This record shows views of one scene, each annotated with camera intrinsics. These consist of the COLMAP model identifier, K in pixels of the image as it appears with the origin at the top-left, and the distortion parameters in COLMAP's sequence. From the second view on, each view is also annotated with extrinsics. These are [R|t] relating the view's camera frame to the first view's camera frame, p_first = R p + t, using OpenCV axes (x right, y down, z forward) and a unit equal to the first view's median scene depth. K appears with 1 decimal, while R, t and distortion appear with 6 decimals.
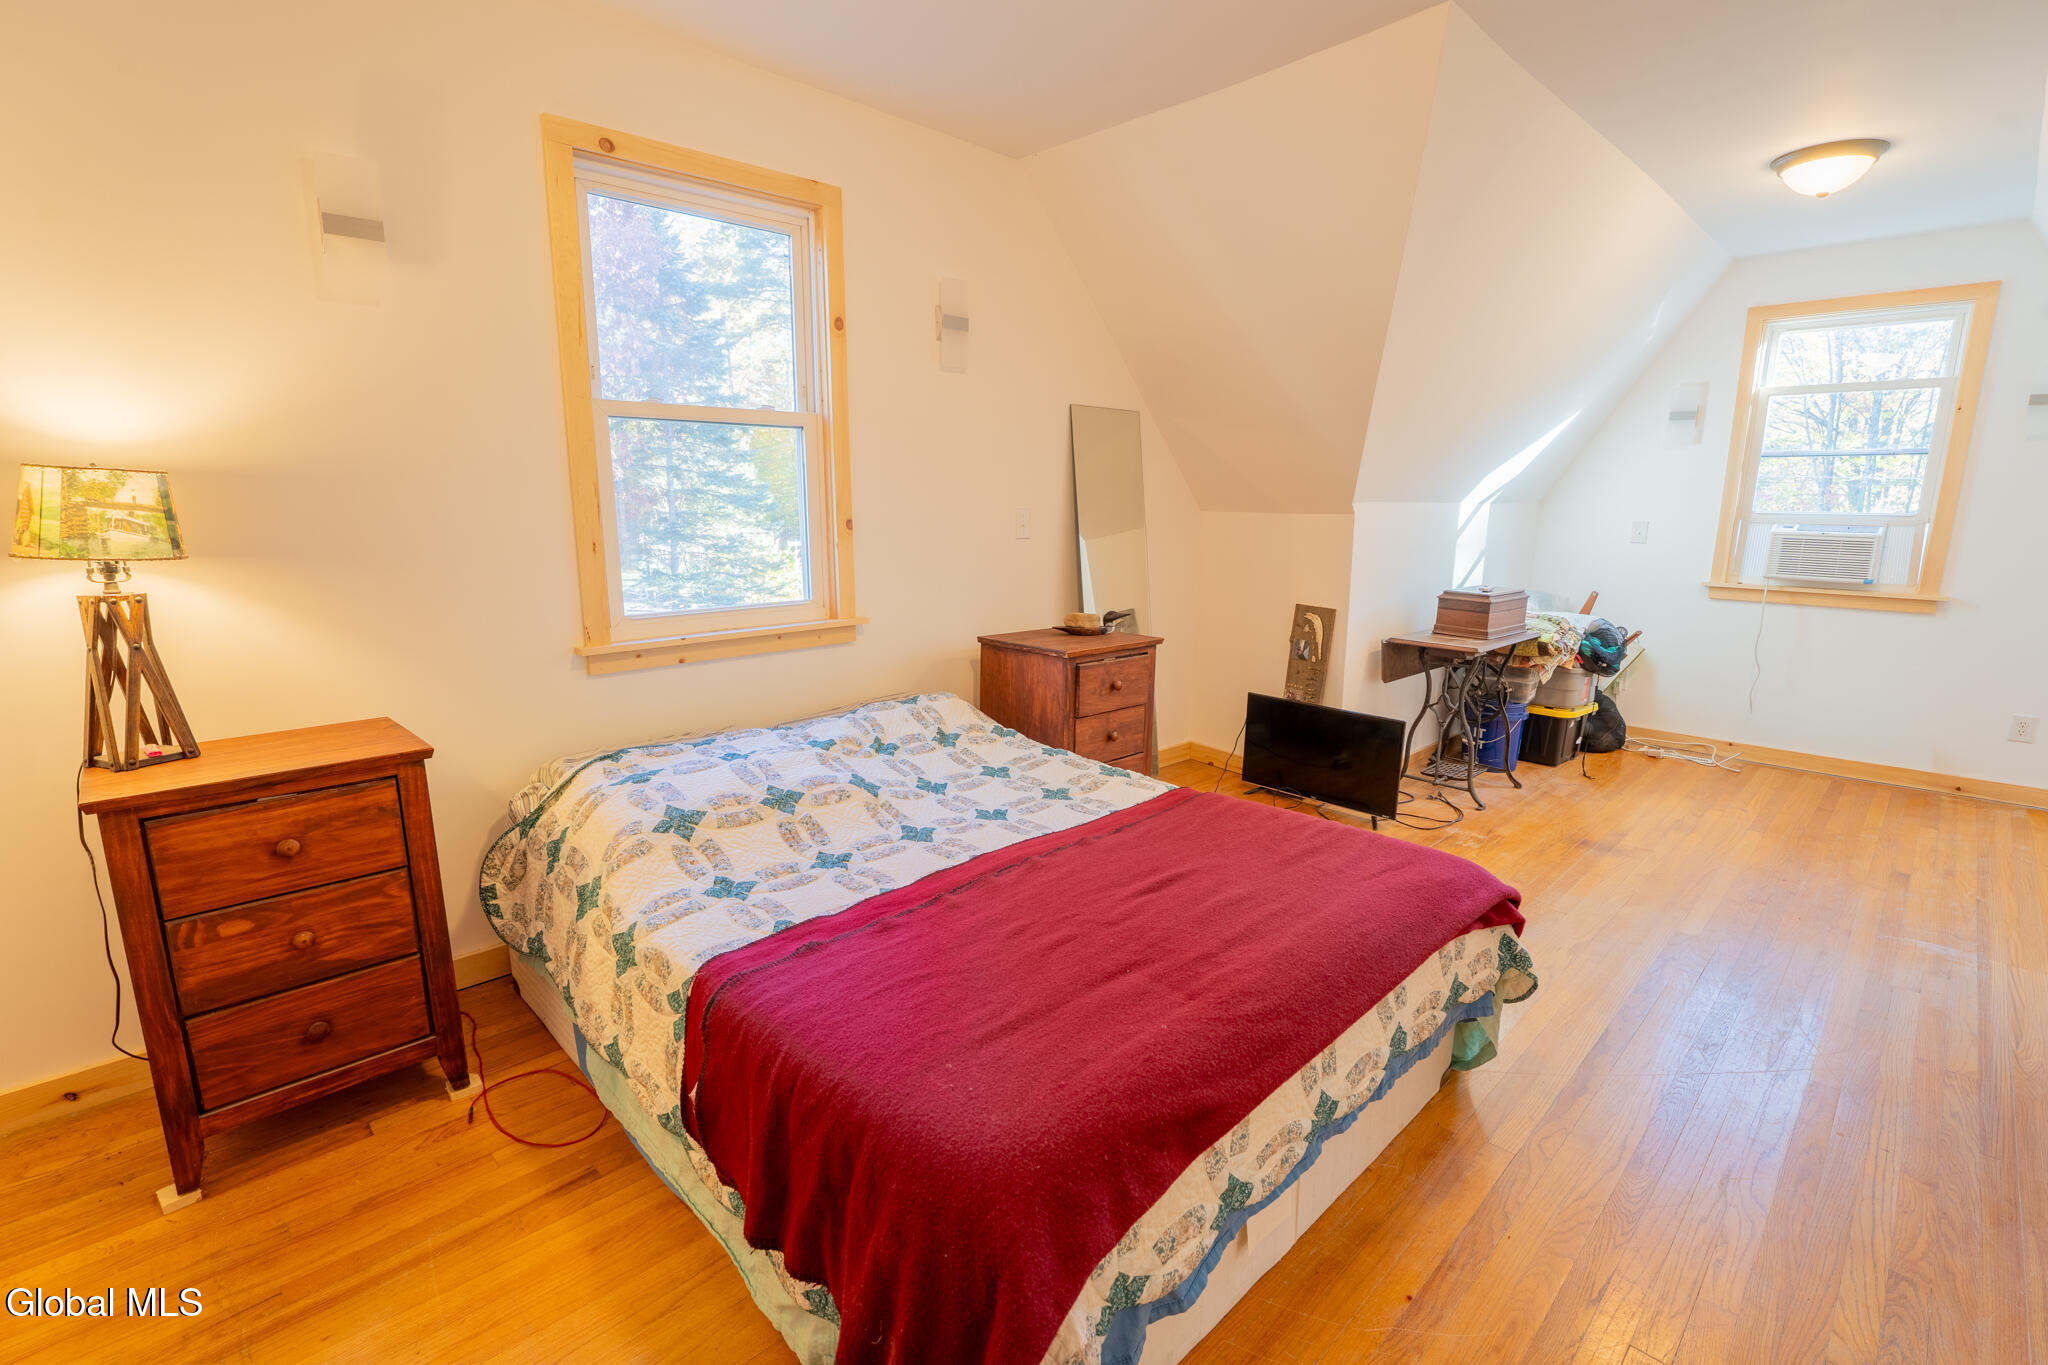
lens RADIAL K [[933.0, 0, 1018.0], [0, 933.0, 682.3], [0, 0, 1]] dist [-0.017554, -0.000405]
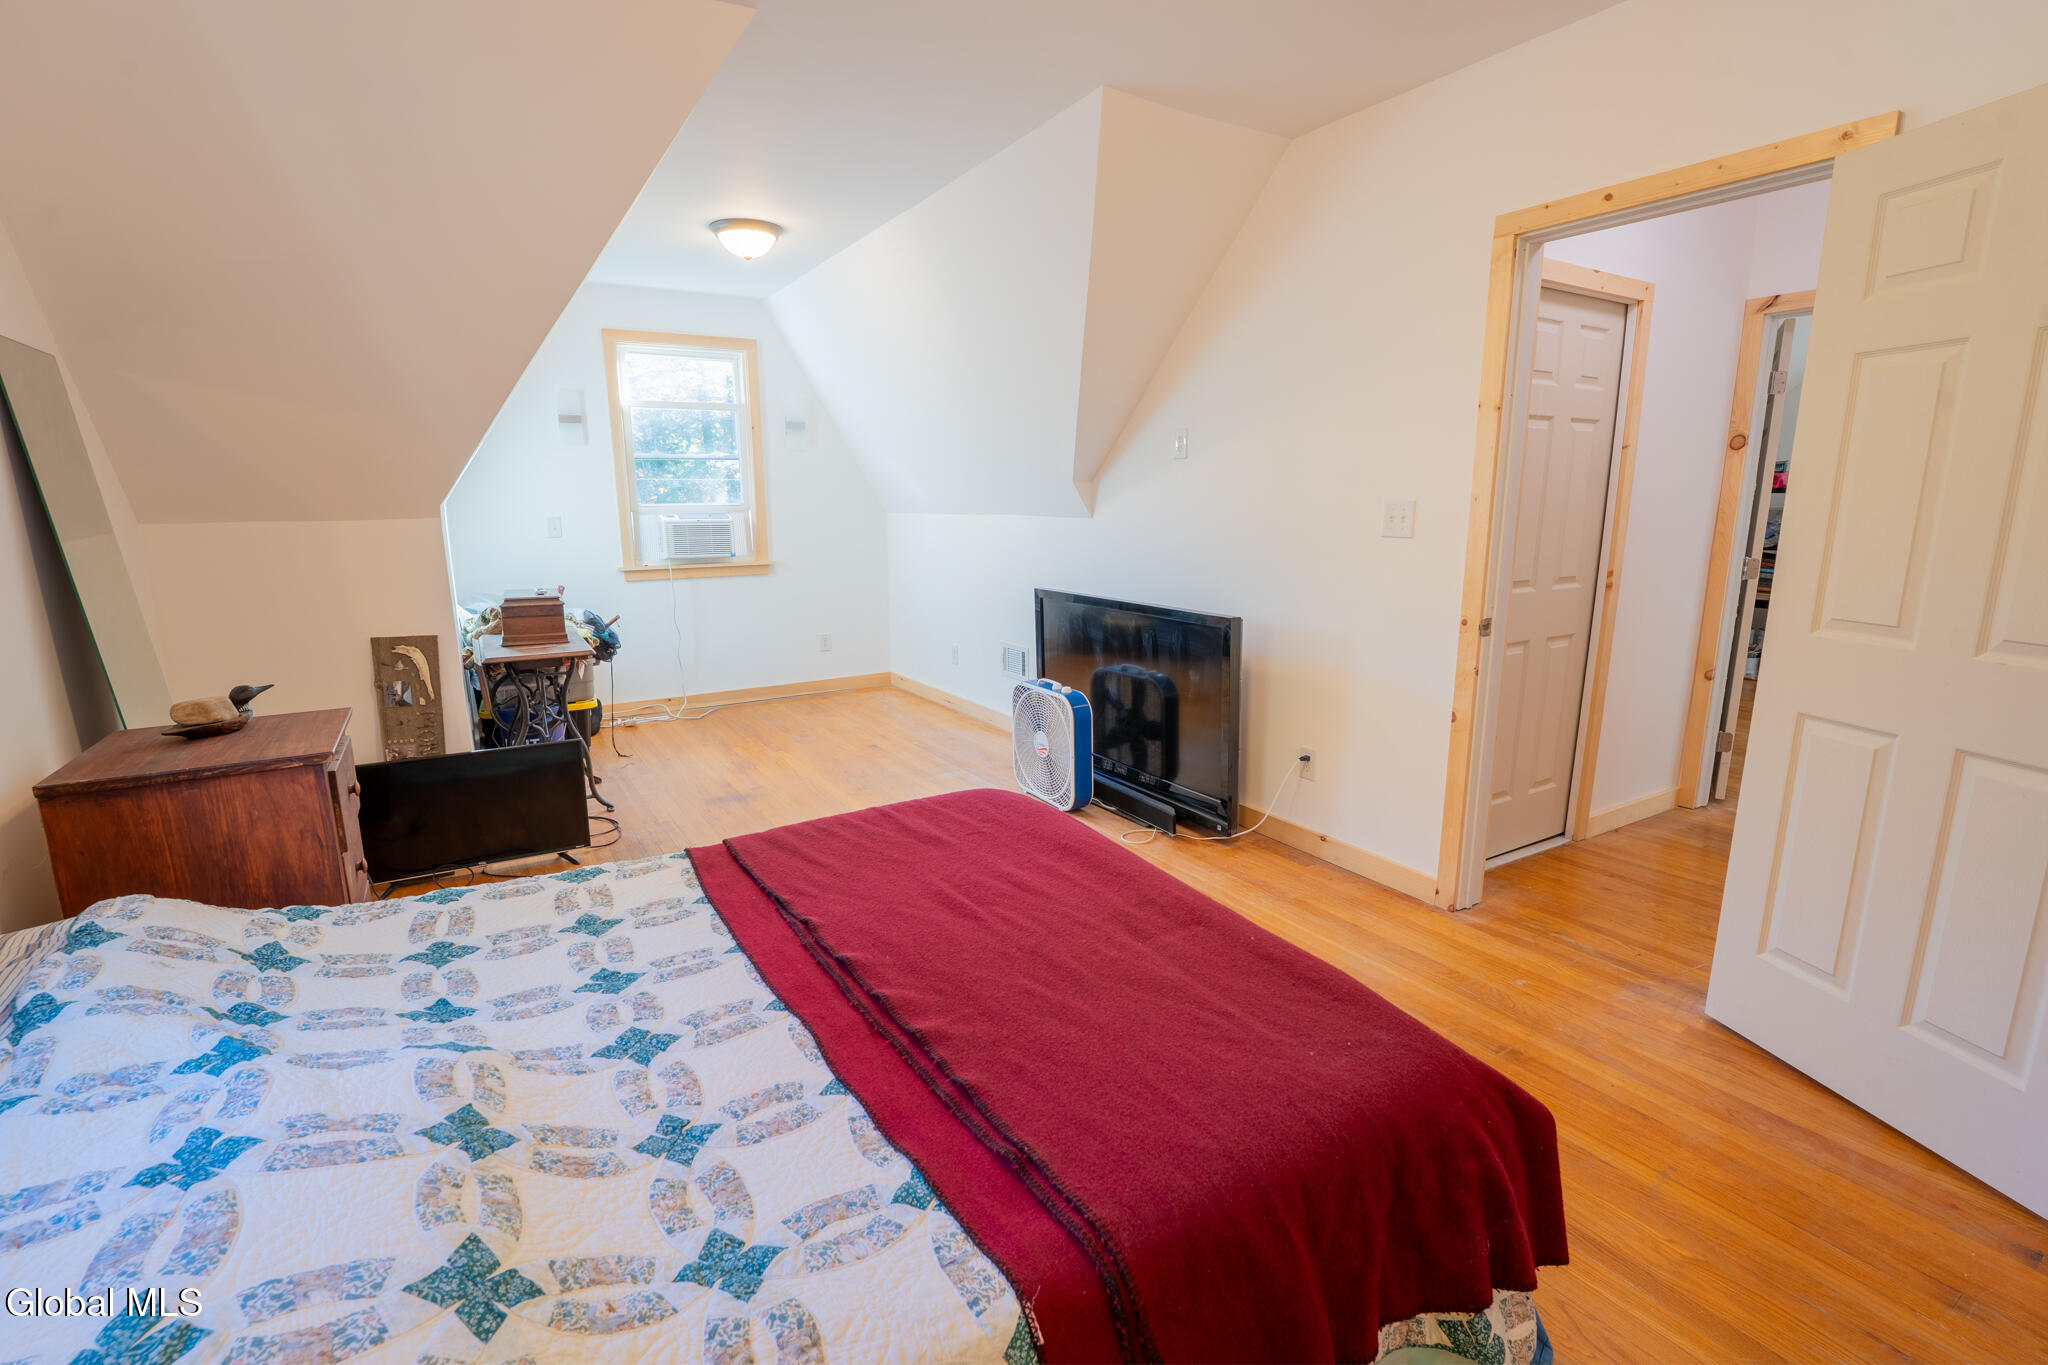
lens RADIAL K [[933.0, 0, 1018.0], [0, 933.0, 682.3], [0, 0, 1]] dist [-0.017554, -0.000405]
pose [[0.211444, -0.199026, 0.956912, -0.355484], [0.197001, 0.967633, 0.157725, -0.070442], [-0.957331, 0.155162, 0.243809, 0.342073]]
